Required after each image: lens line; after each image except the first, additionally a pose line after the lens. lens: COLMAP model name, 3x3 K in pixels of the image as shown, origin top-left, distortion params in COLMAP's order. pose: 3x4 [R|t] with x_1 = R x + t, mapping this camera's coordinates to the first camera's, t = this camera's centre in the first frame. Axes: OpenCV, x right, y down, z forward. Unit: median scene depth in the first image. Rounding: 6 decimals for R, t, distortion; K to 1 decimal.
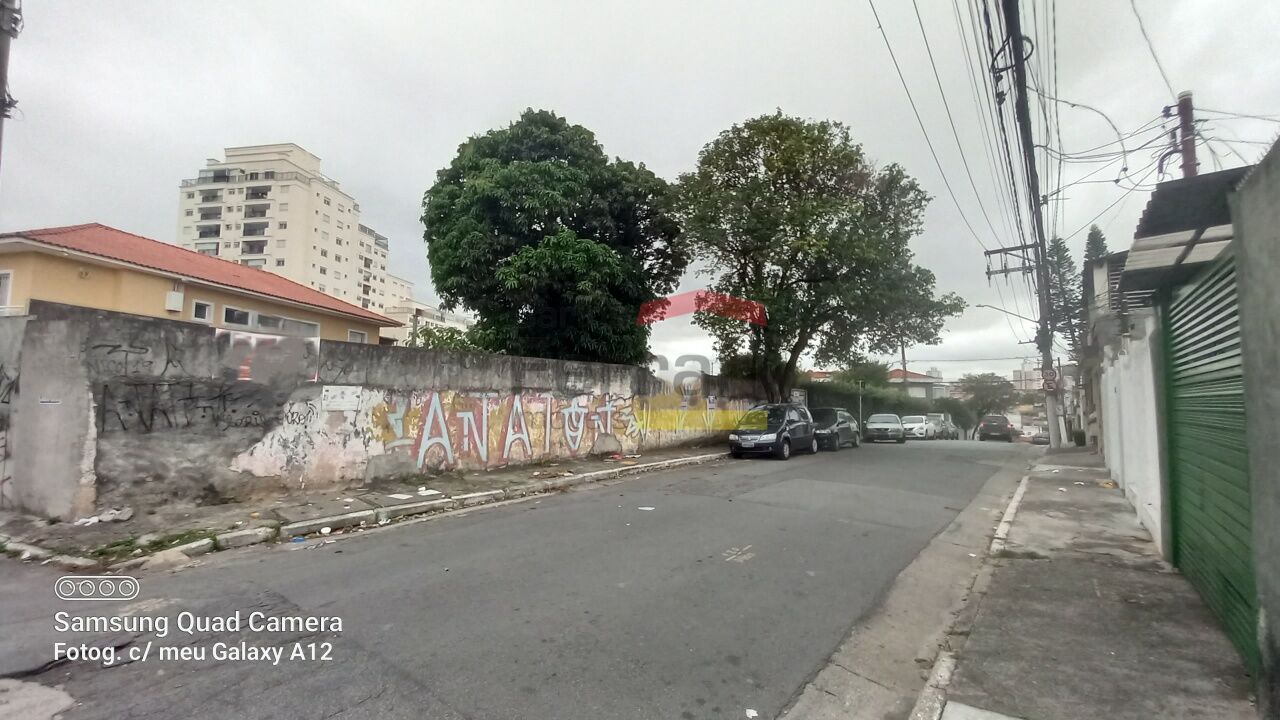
lens RADIAL K [[508.2, 0, 640.0], [0, 508.2, 360.0], [0, 0, 1]] dist [0.020990, -0.014059]
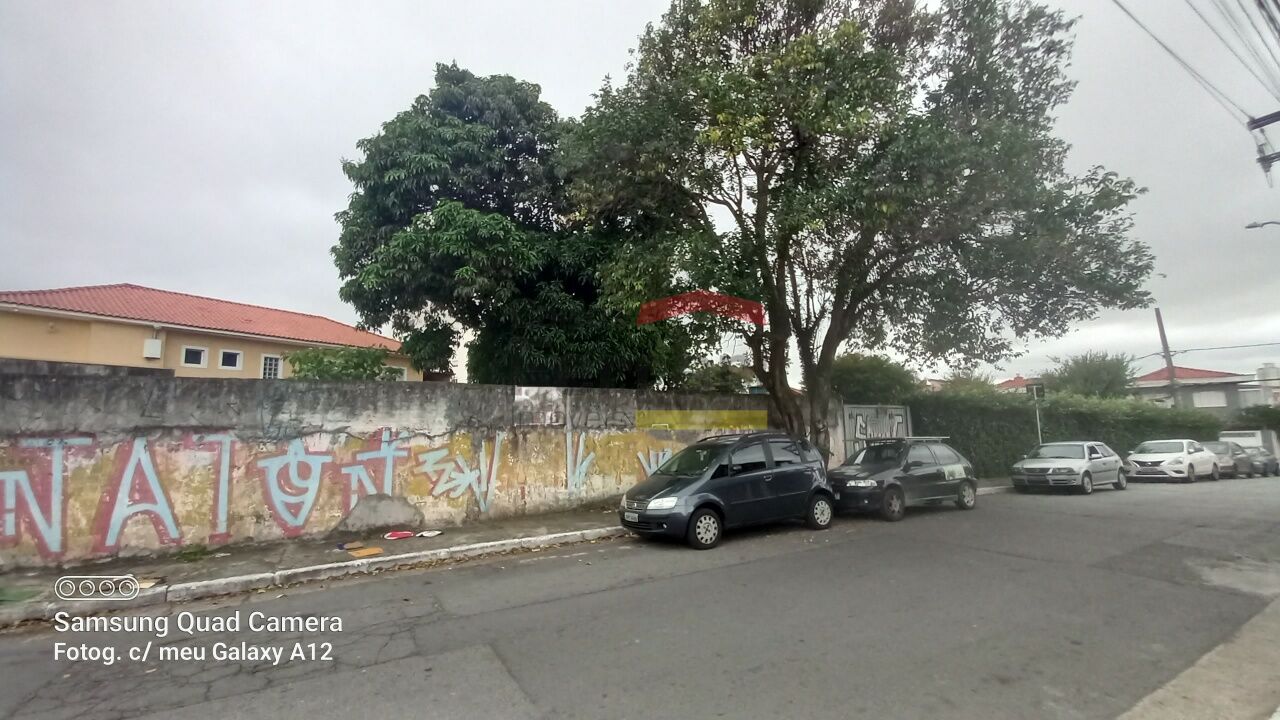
lens RADIAL K [[508.2, 0, 640.0], [0, 508.2, 360.0], [0, 0, 1]] dist [0.020990, -0.014059]
pose [[0.930689, -0.080069, -0.356942, 0.562884], [0.061187, 0.996079, -0.063901, 0.051209], [0.360658, 0.037632, 0.931939, 0.663657]]
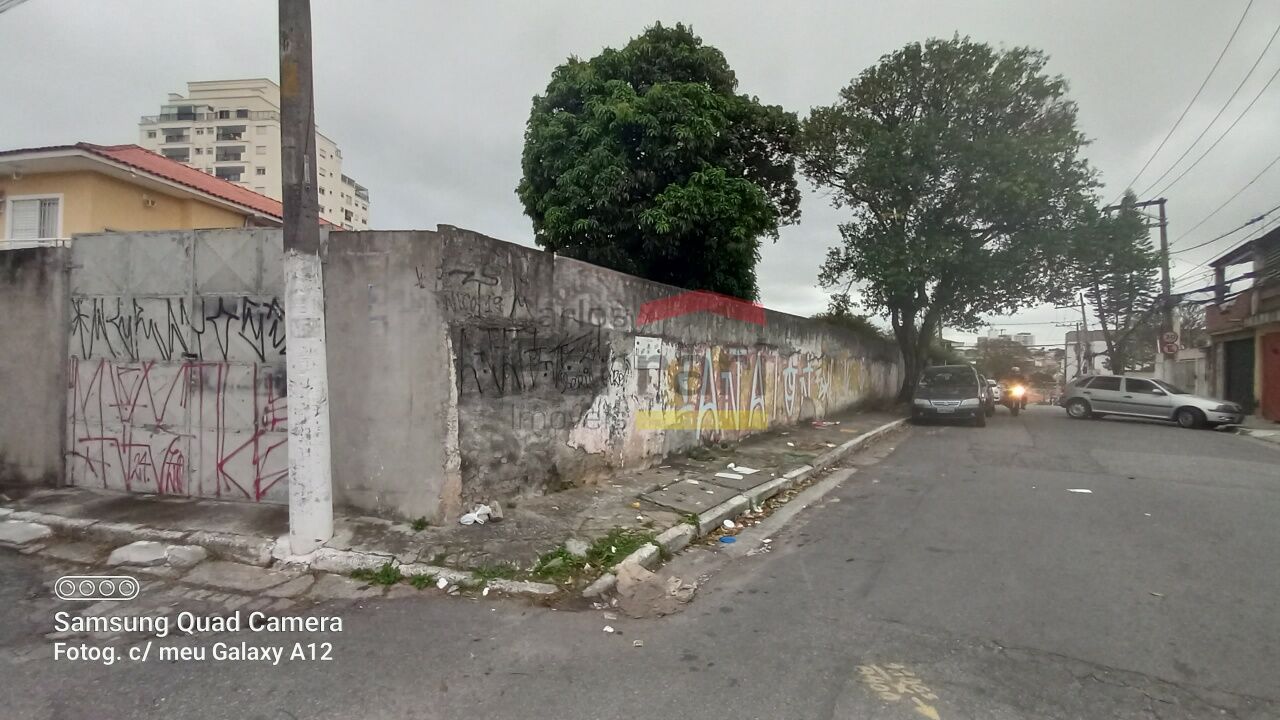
lens RADIAL K [[508.2, 0, 640.0], [0, 508.2, 360.0], [0, 0, 1]] dist [0.020990, -0.014059]
pose [[0.998163, 0.004939, 0.060383, -0.506657], [-0.009178, 0.997496, 0.070123, 0.024331], [-0.059885, -0.070549, 0.995709, 0.175119]]
